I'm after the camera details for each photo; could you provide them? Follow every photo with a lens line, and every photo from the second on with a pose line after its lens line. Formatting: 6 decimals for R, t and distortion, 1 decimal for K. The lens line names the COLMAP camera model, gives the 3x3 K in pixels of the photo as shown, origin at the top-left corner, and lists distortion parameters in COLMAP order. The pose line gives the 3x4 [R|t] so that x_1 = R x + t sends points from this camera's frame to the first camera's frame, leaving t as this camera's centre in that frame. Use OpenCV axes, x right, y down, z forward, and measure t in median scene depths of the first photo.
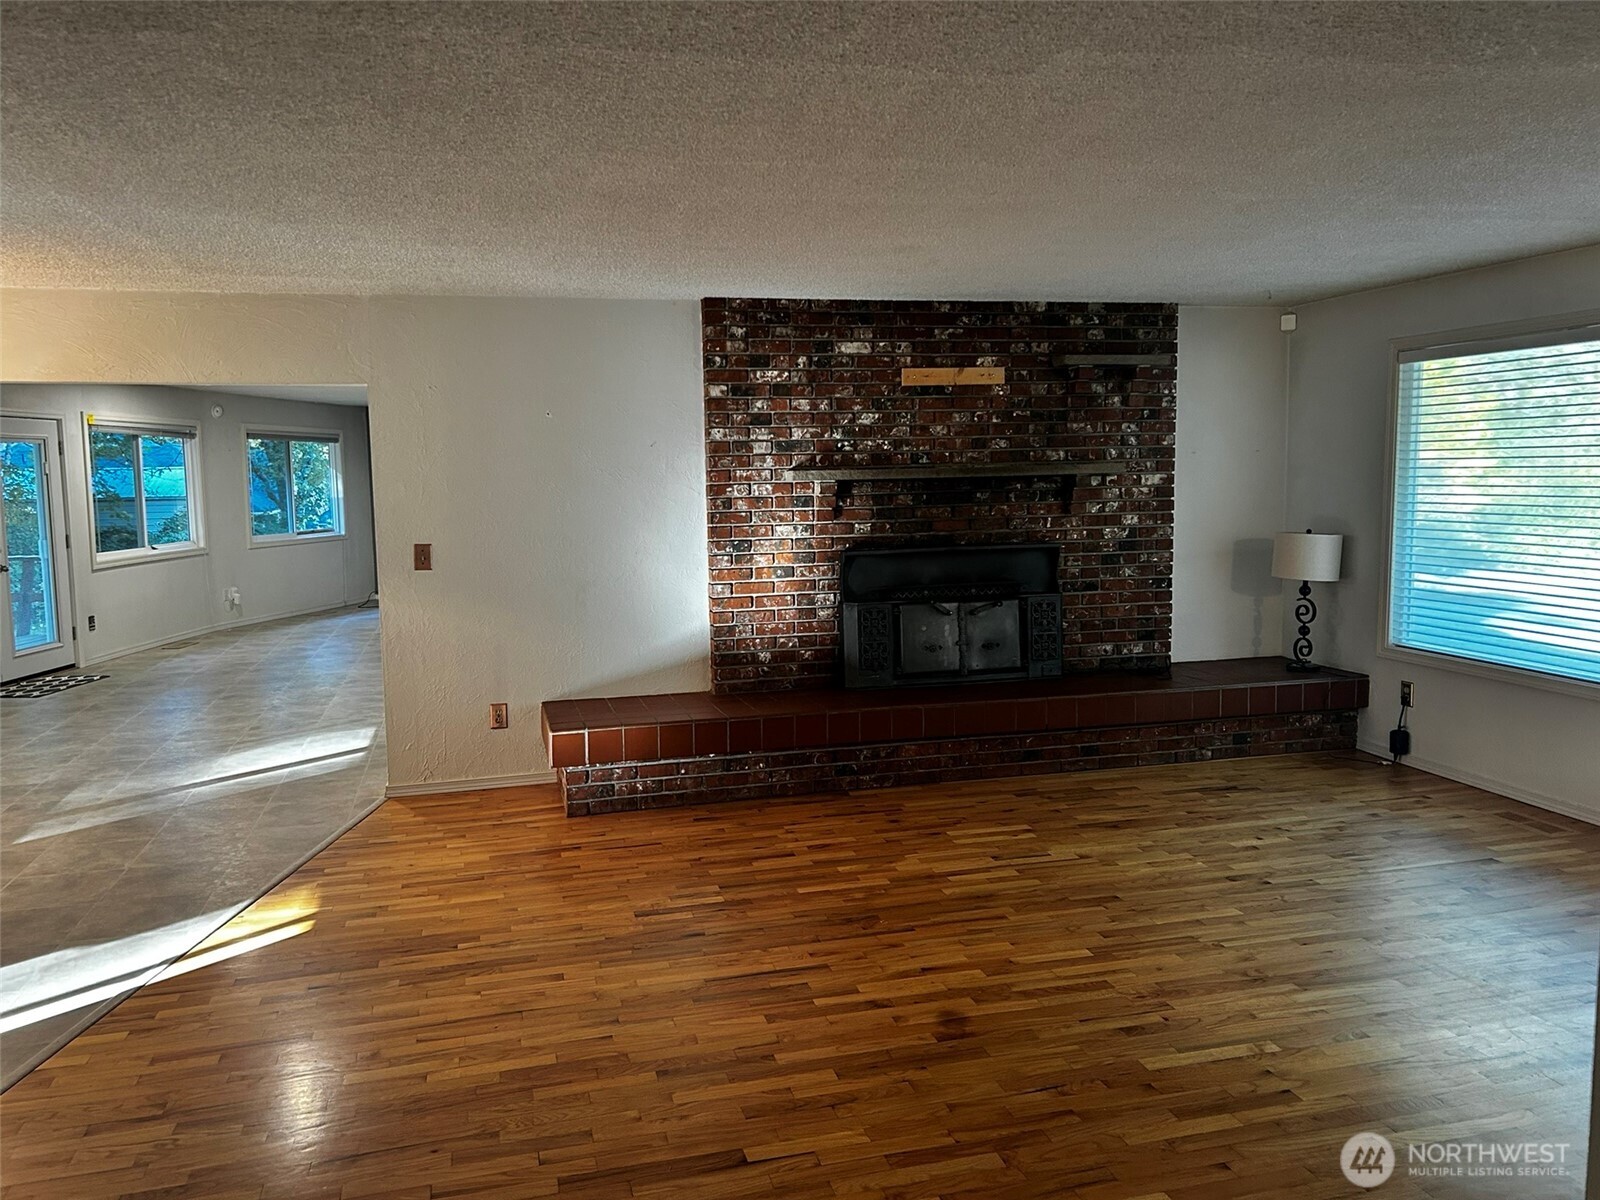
lens RADIAL K [[1206.7, 0, 802.1], [0, 1206.7, 591.6], [0, 0, 1]] dist [0.060498, -0.063314]
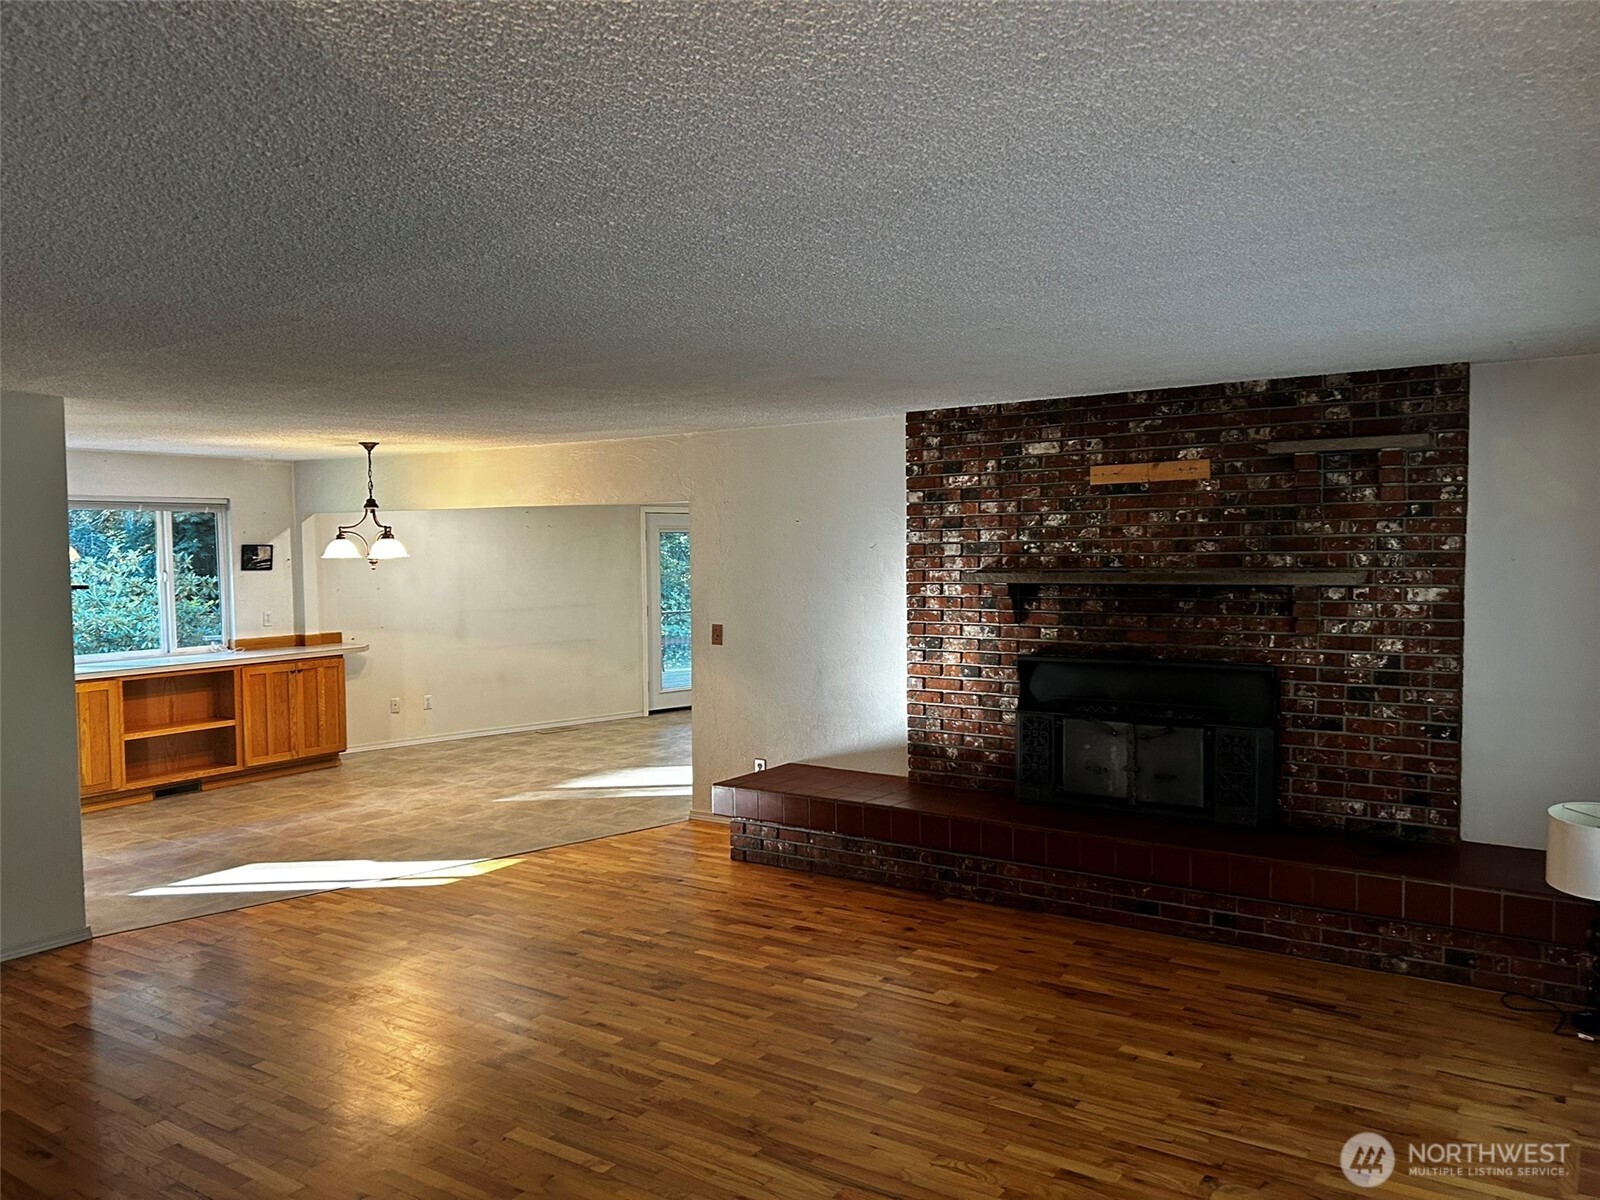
lens RADIAL K [[1206.7, 0, 791.0], [0, 1206.7, 599.6], [0, 0, 1]] dist [0.060498, -0.063314]
pose [[0.659211, 0.043792, -0.750682, 0.647868], [-0.075525, 0.997111, -0.008155, -0.057220], [0.748156, 0.062071, 0.660614, 0.212674]]
